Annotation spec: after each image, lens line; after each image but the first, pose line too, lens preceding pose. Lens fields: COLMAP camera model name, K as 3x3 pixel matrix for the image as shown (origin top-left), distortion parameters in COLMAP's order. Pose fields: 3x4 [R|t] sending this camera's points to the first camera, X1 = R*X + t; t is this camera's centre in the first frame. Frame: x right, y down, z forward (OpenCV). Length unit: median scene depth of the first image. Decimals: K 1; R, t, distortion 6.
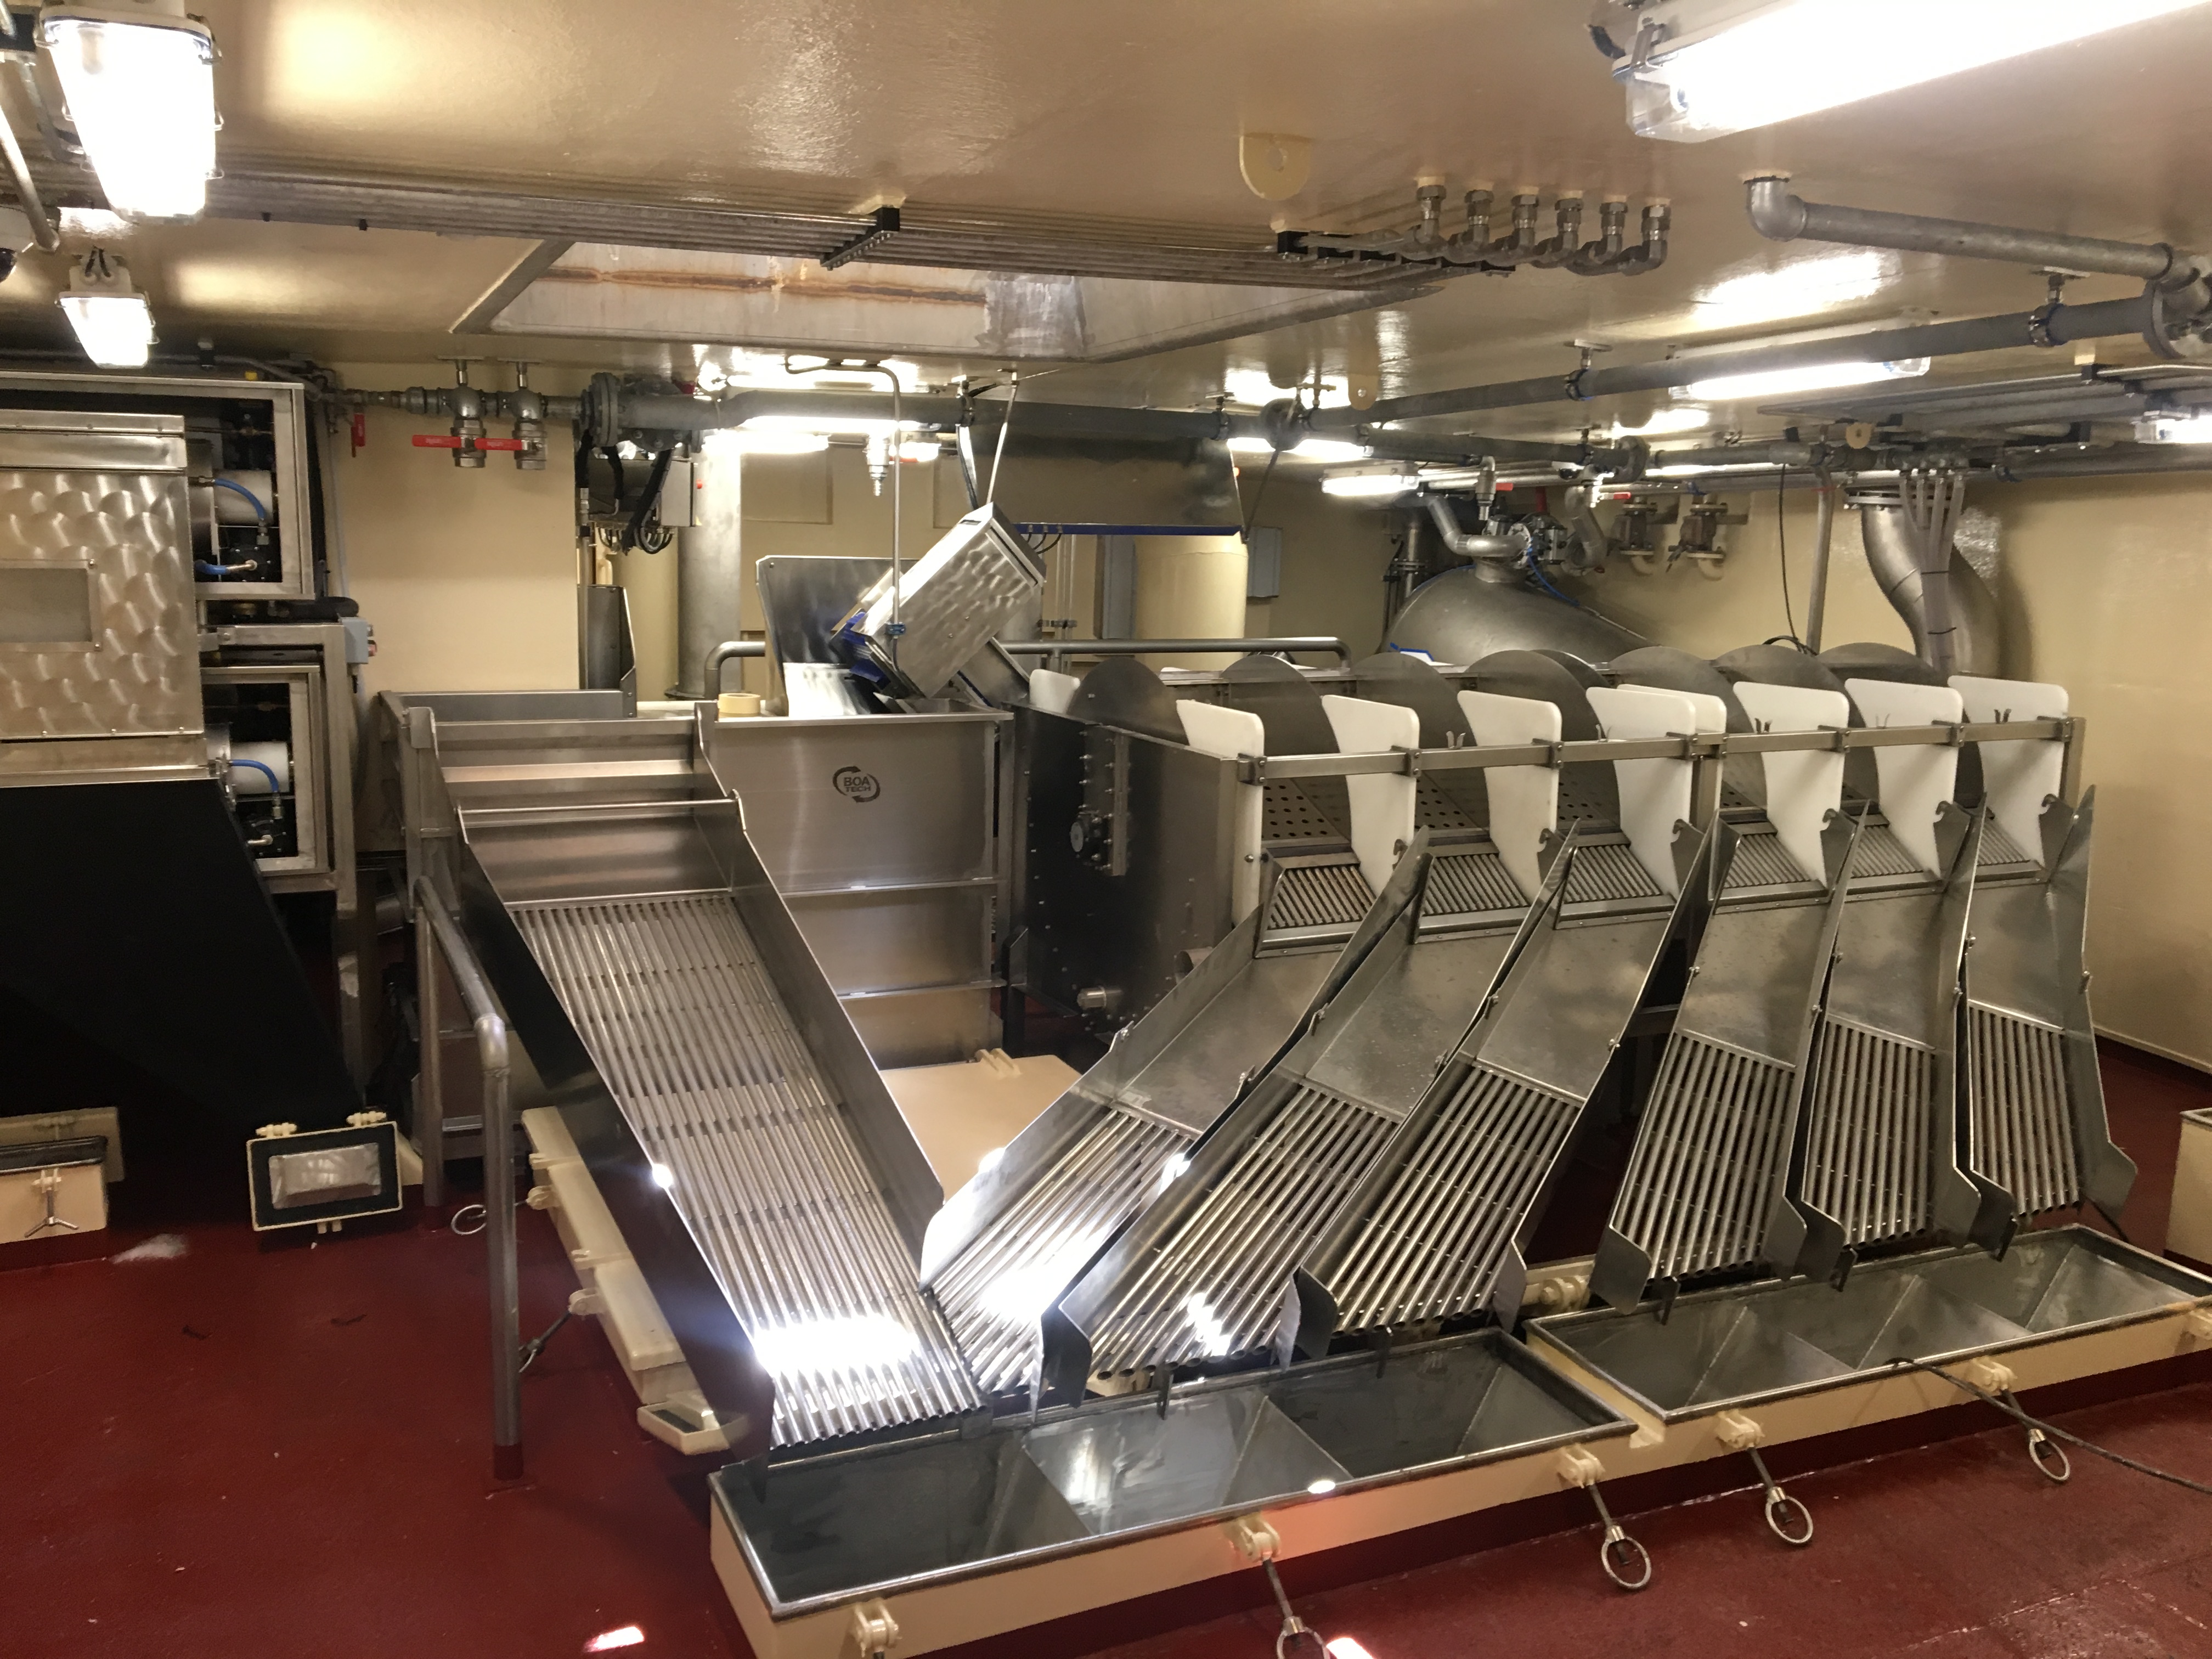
lens RADIAL K [[1853.3, 0, 1105.1], [0, 1853.3, 824.7], [0, 0, 1]] dist [0.087012, -0.123568]
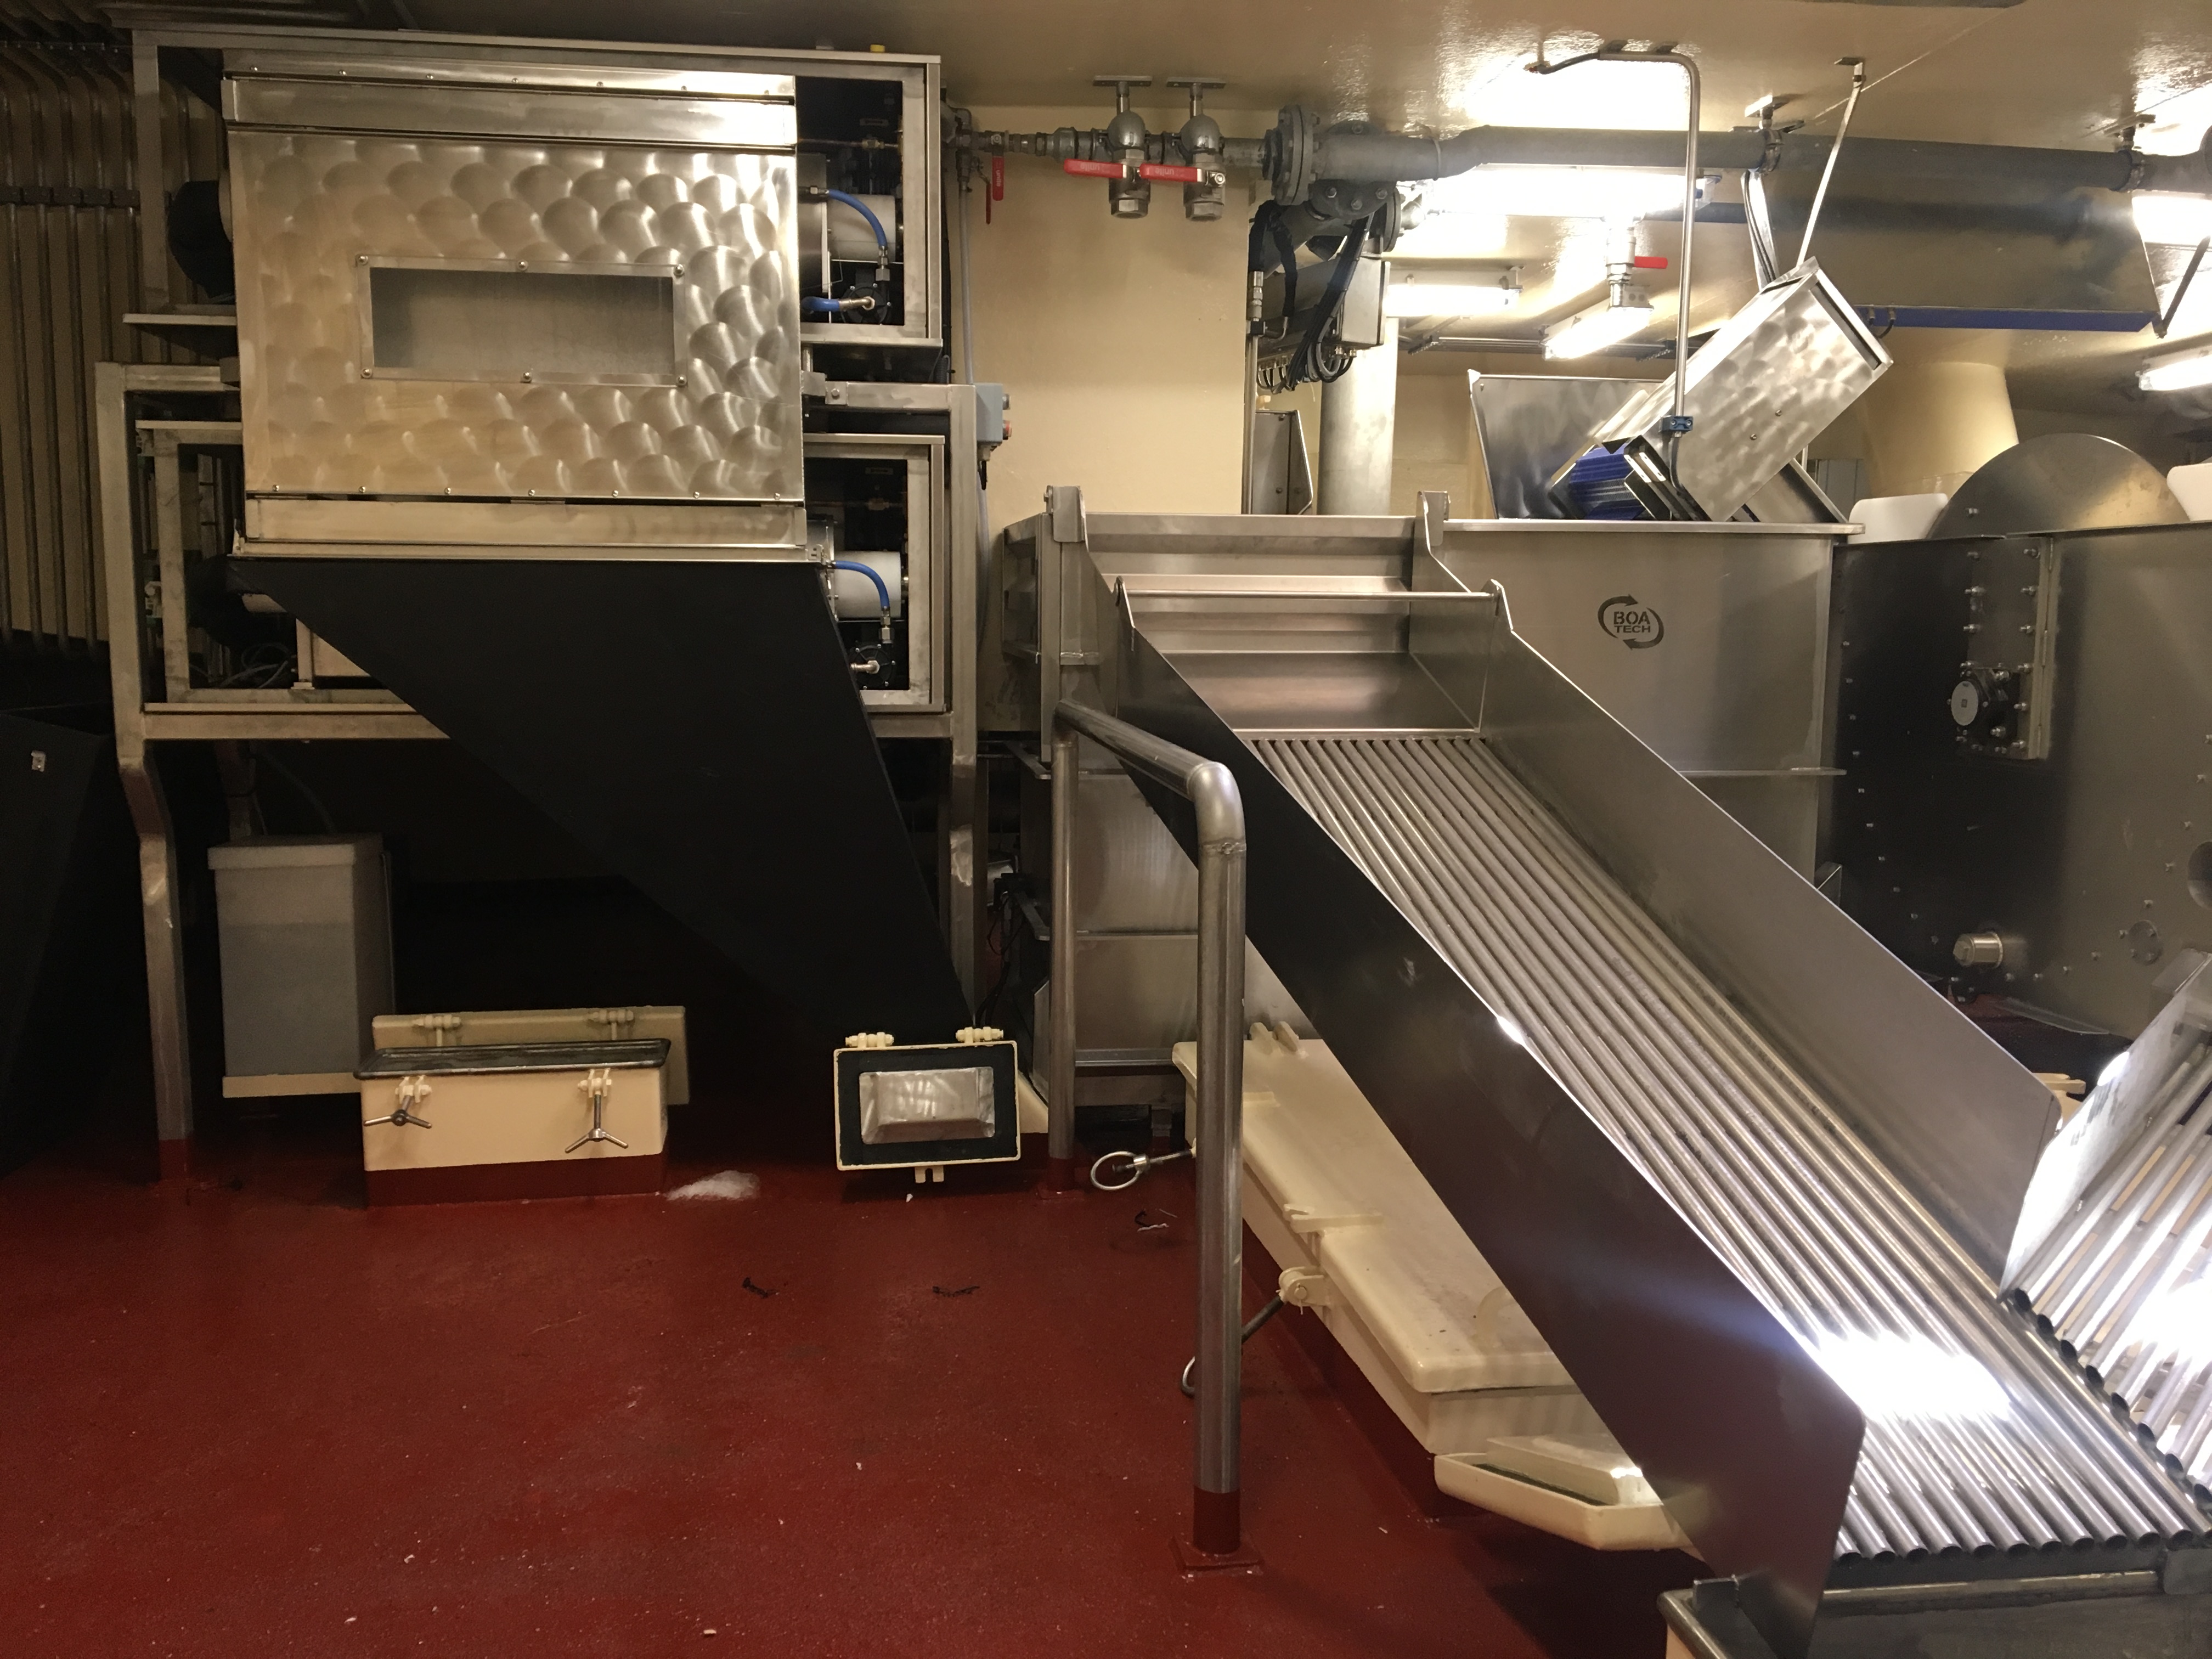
lens RADIAL K [[1853.3, 0, 1107.1], [0, 1853.3, 827.6], [0, 0, 1]] dist [0.087012, -0.123568]
pose [[0.959549, 0.017254, -0.281011, -0.139442], [-0.033661, 0.997992, -0.053663, 0.113083], [0.279521, 0.060952, 0.958203, 0.301651]]
